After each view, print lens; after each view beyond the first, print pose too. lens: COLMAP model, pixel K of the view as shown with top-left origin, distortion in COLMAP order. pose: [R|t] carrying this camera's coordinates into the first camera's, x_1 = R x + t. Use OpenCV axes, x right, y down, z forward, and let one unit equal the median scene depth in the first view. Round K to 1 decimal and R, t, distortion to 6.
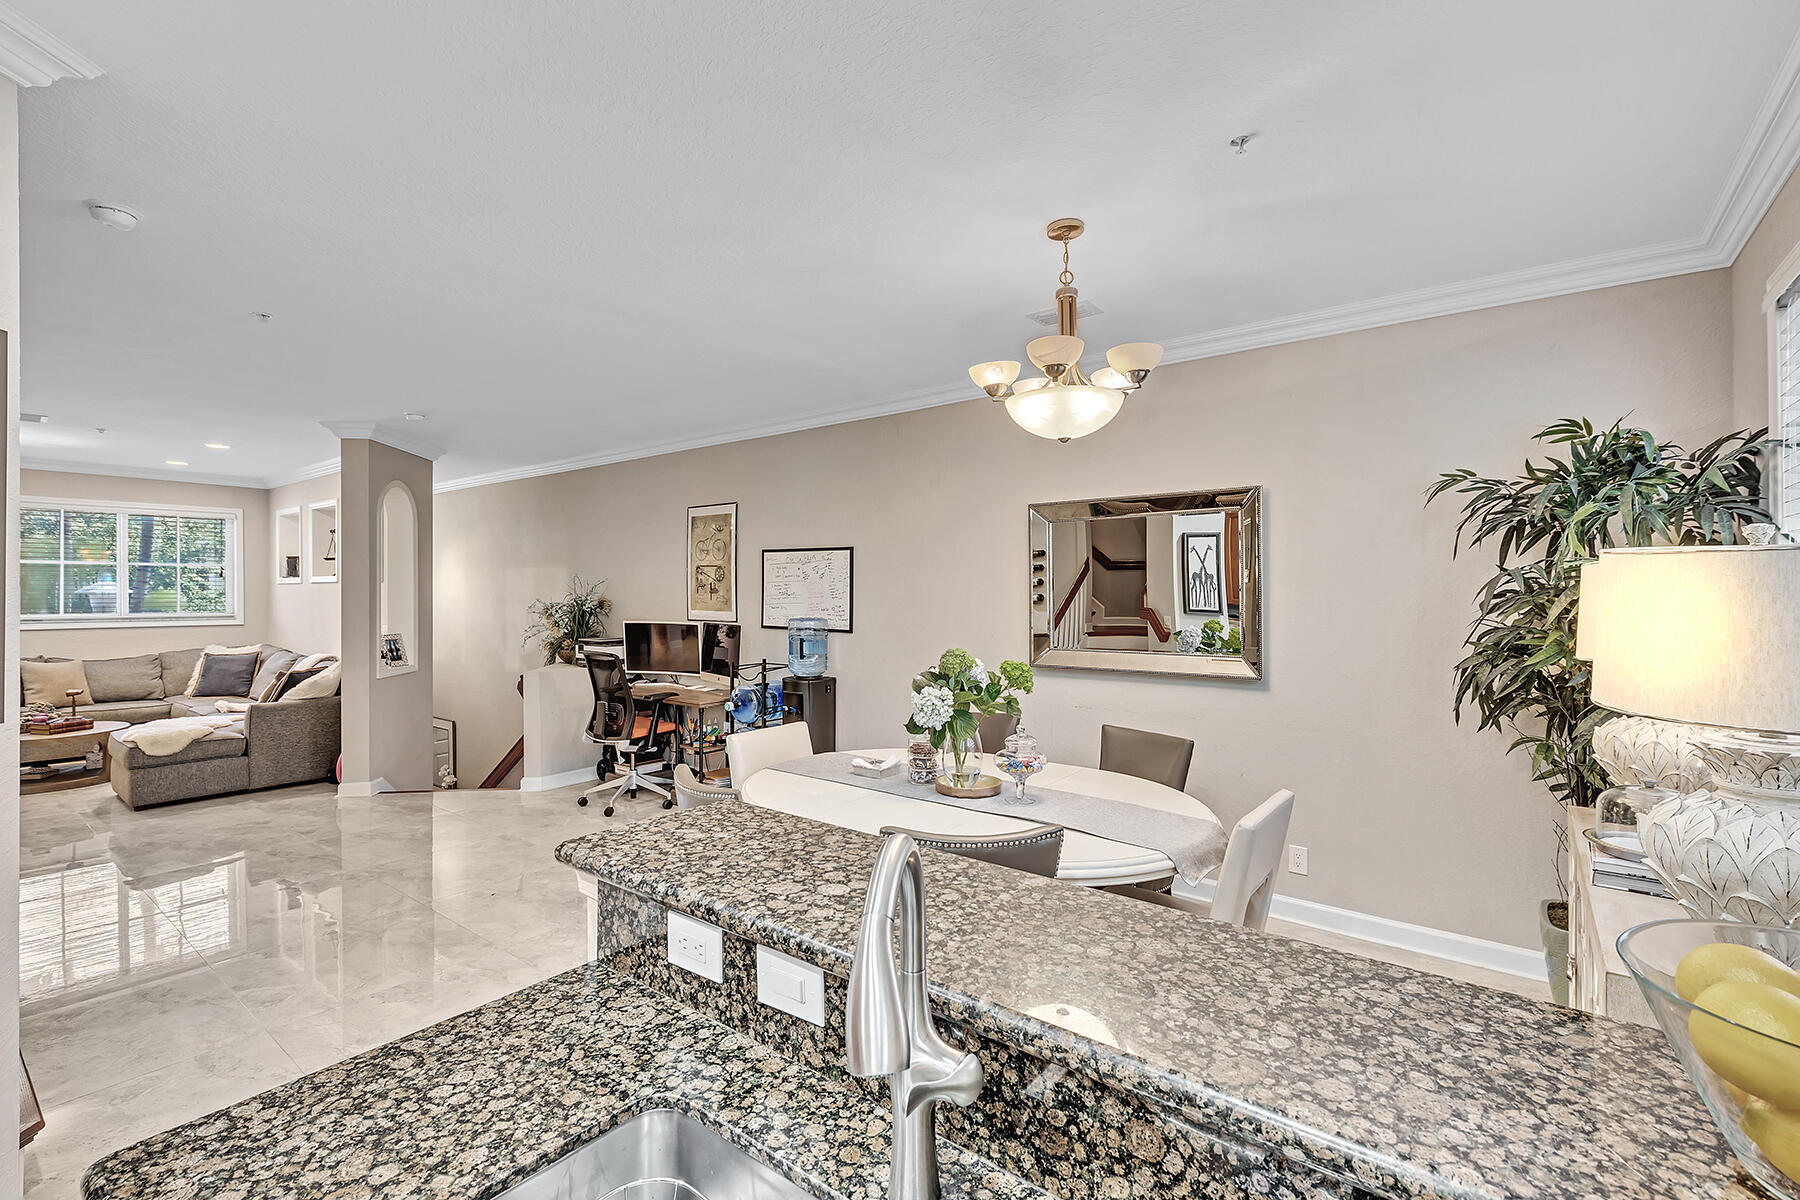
lens RADIAL K [[796.2, 0, 897.8], [0, 796.2, 589.9], [0, 0, 1]] dist [0.011591, -0.007901]
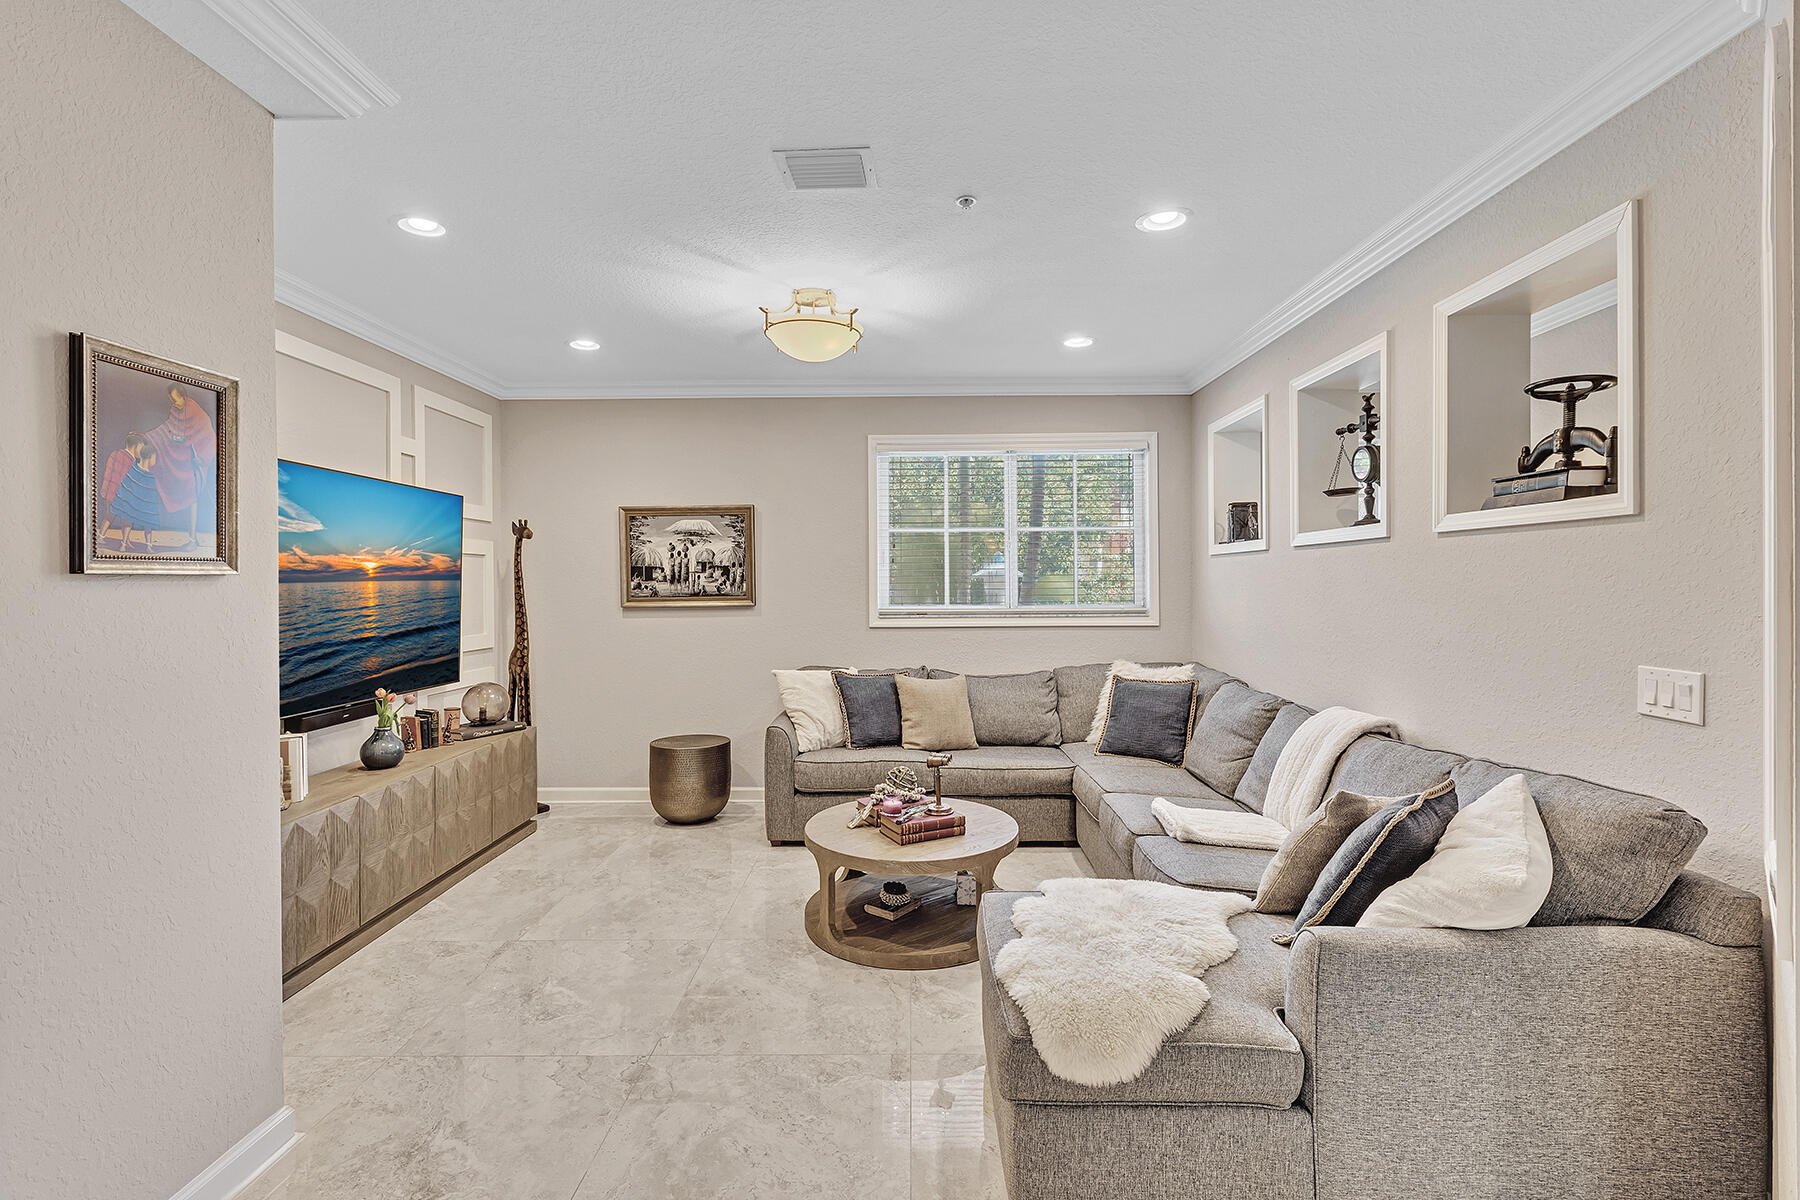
lens RADIAL K [[810.9, 0, 904.3], [0, 810.9, 591.5], [0, 0, 1]] dist [0.002611, -0.000446]
pose [[0.611372, 0.002723, -0.791339, -1.060951], [0.009456, 0.999898, 0.010745, 0.022408], [0.791287, -0.014052, 0.611284, 1.117820]]
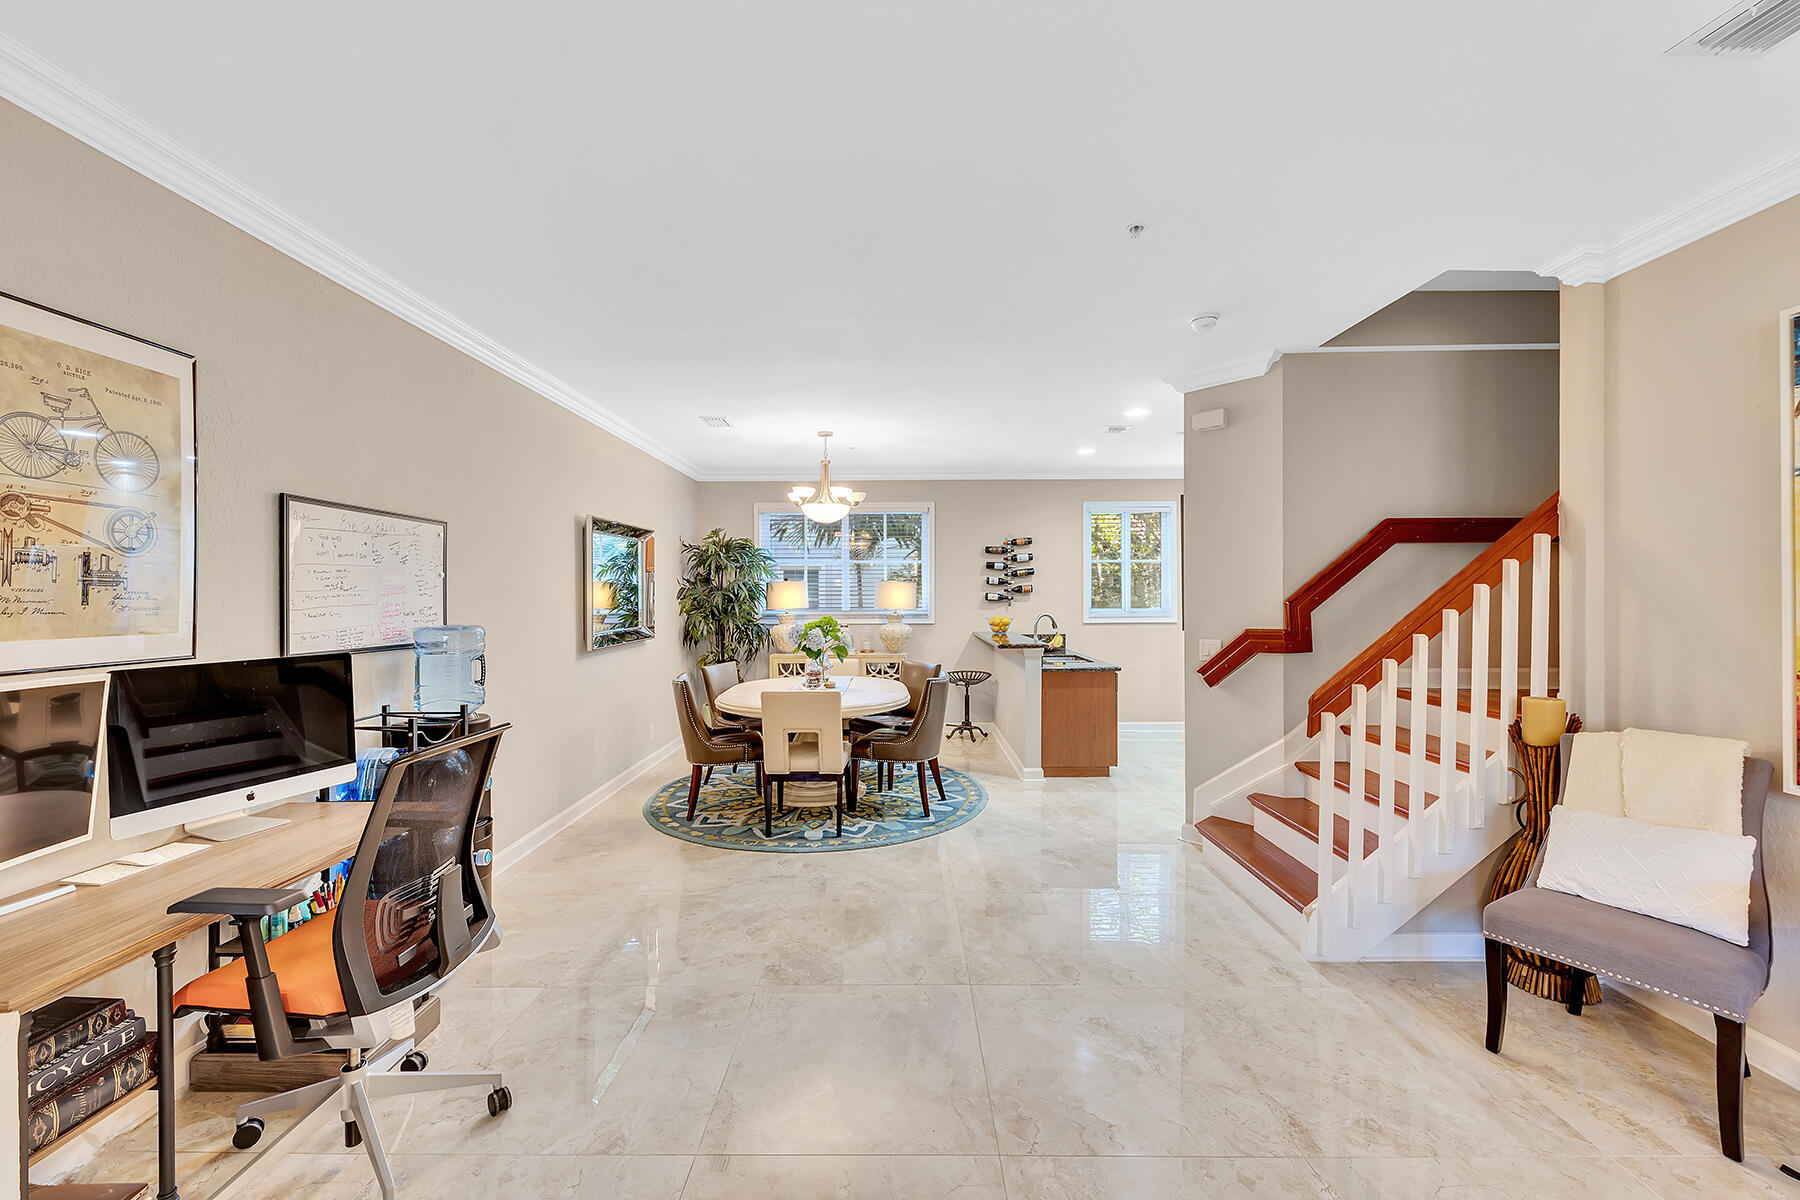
lens RADIAL K [[701.8, 0, 900.3], [0, 701.8, 595.3], [0, 0, 1]] dist [0.002884, -0.003129]
pose [[-0.614881, 0.000211, 0.788620, -1.124933], [0.001759, 0.999998, 0.001104, 0.015104], [-0.788618, 0.002066, -0.614880, 1.517190]]
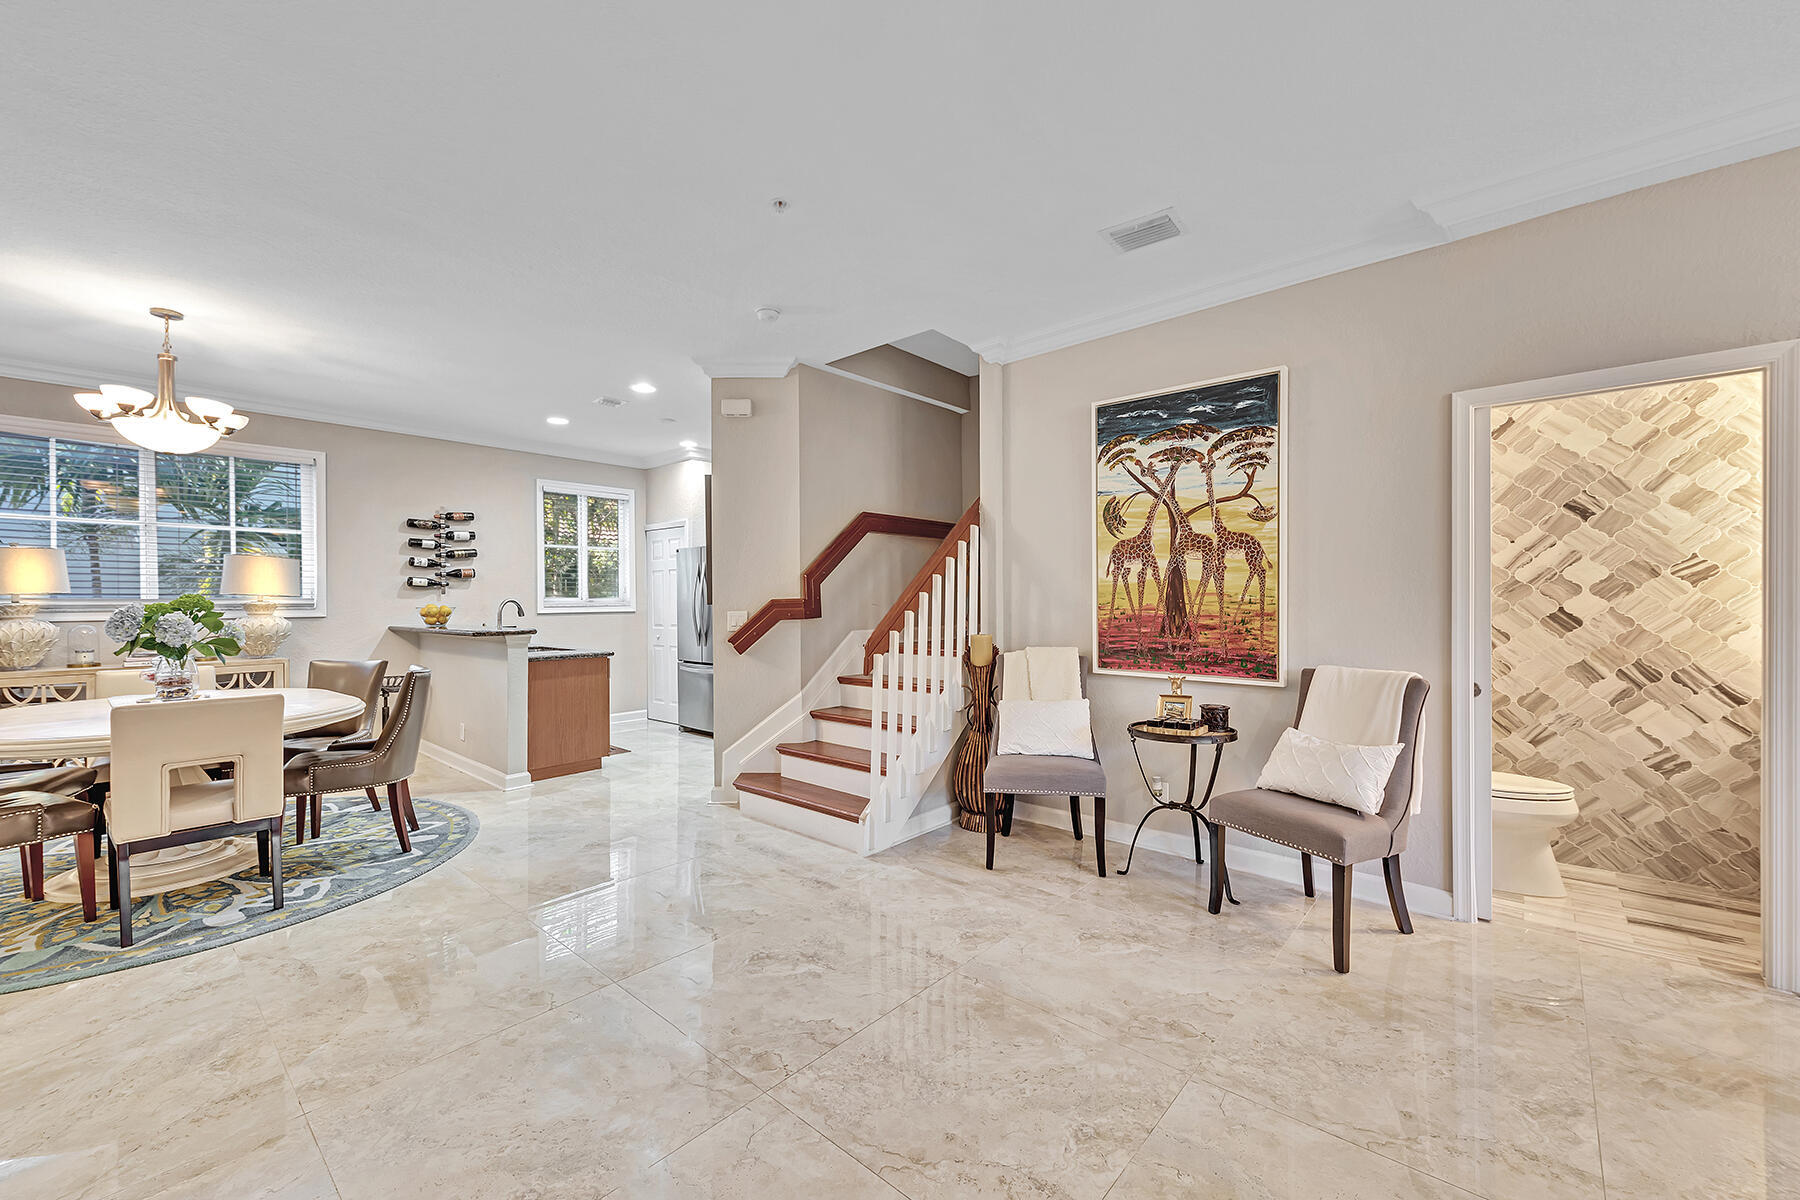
lens RADIAL K [[708.2, 0, 903.3], [0, 708.2, 605.7], [0, 0, 1]] dist [0.010116, -0.006200]
pose [[-0.998576, 0.004518, 0.053158, -0.903670], [0.004854, 0.999969, 0.006188, 0.070346], [-0.053128, 0.006437, -0.998567, 1.641079]]
